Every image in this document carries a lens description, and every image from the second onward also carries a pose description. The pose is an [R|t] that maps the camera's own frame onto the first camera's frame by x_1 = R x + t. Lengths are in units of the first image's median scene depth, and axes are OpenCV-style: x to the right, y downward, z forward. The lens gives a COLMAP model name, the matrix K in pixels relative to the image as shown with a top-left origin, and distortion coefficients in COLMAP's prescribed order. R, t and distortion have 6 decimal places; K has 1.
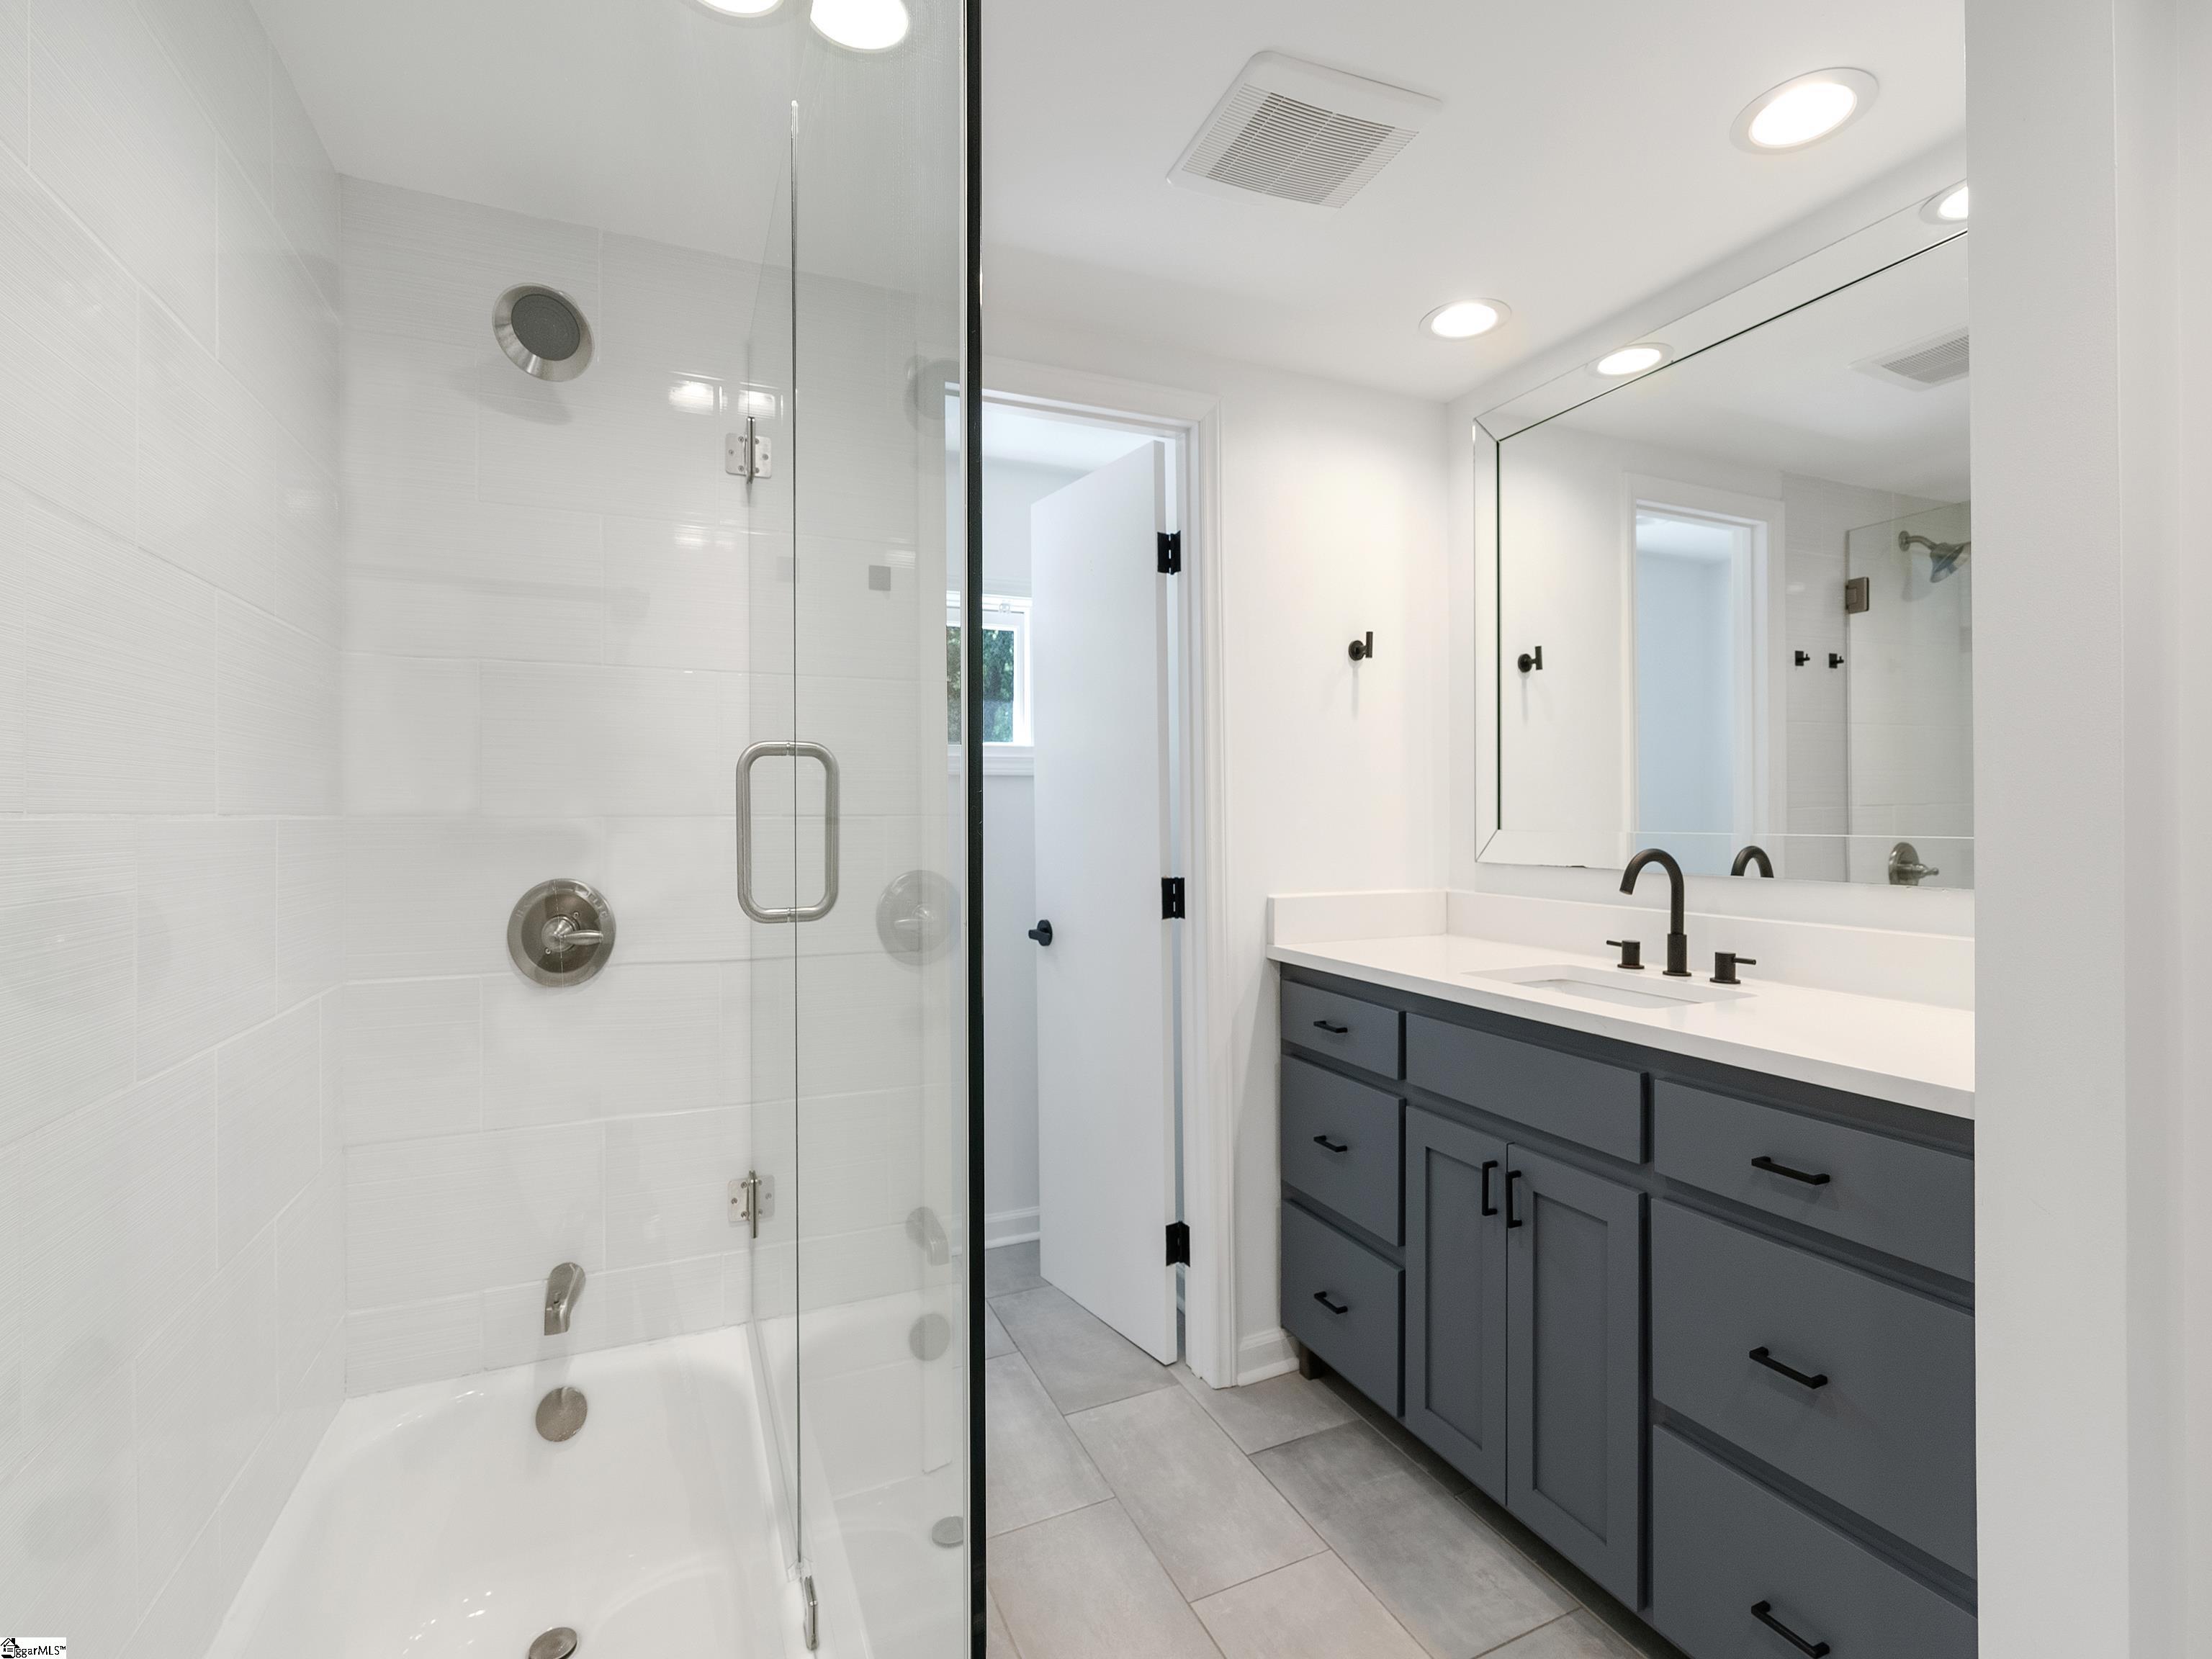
lens RADIAL K [[1014.3, 0, 1106.7], [0, 1014.3, 822.5], [0, 0, 1]] dist [-0.004346, 0.001376]
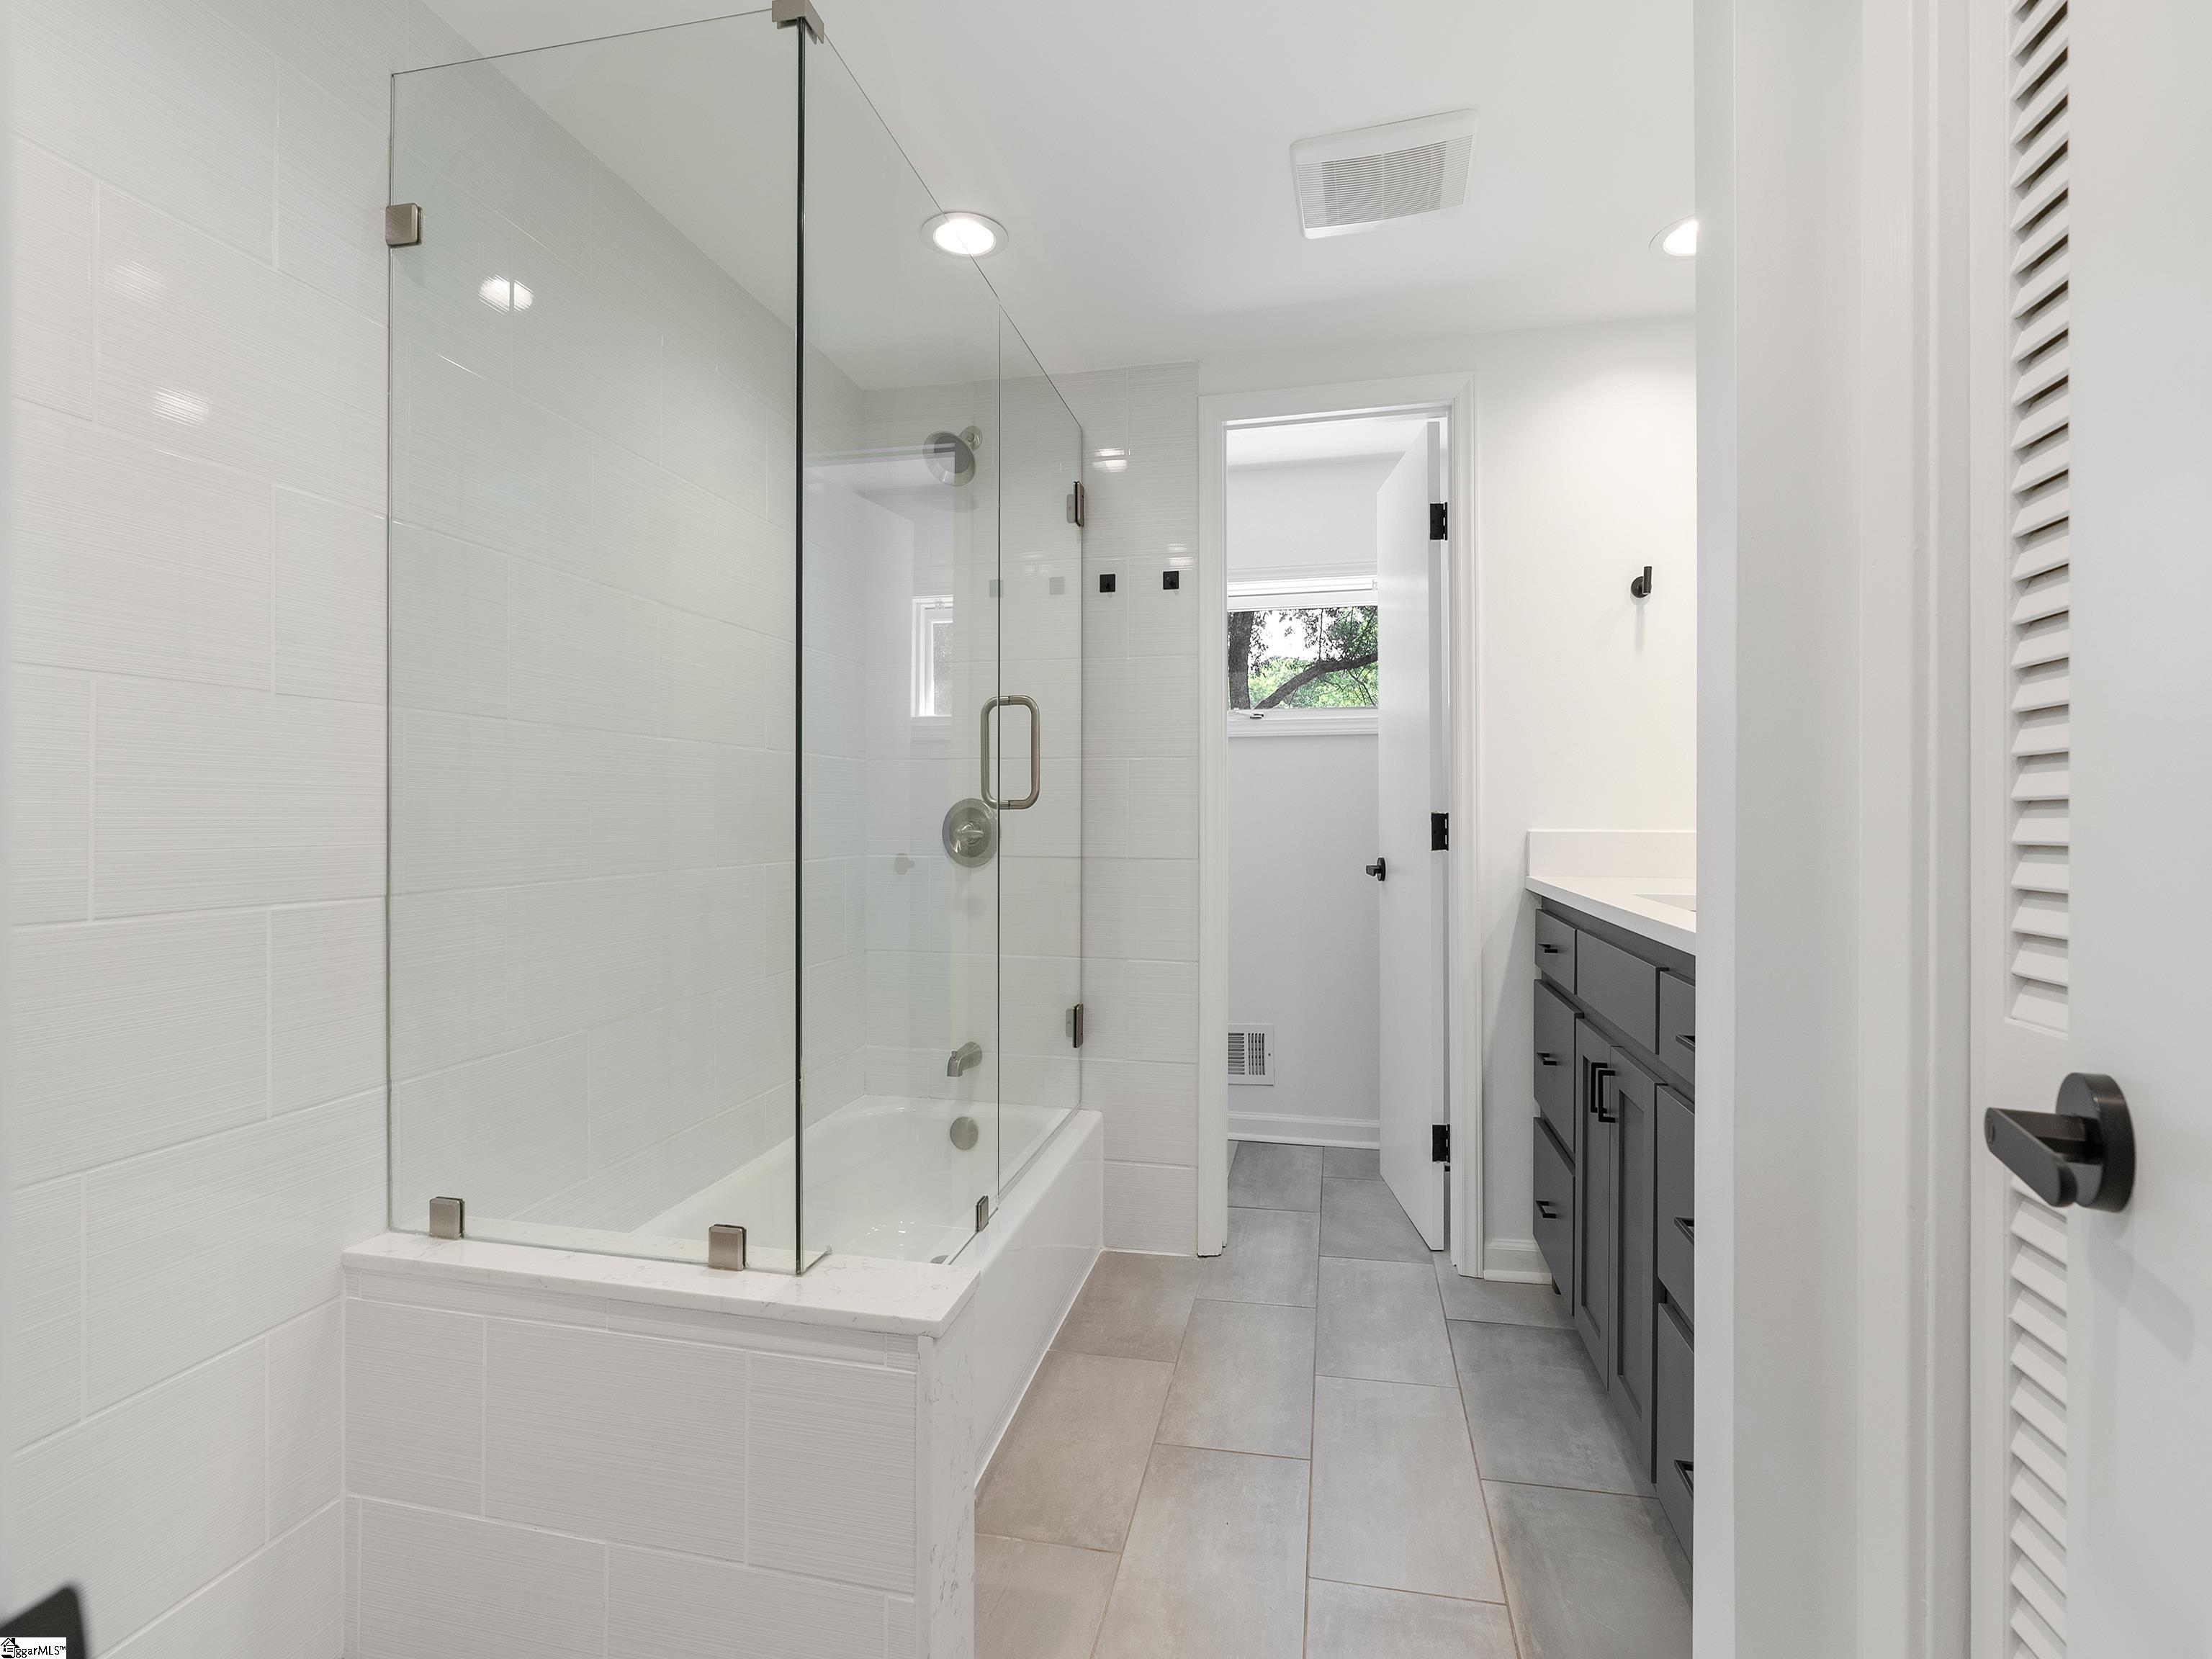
lens RADIAL K [[1014.3, 0, 1113.0], [0, 1014.3, 822.5], [0, 0, 1]] dist [-0.004346, 0.001376]
pose [[0.807134, 0.009814, -0.590286, 0.488155], [-0.009620, 0.999948, 0.003470, 0.072801], [0.590289, 0.002878, 0.807187, -0.123341]]
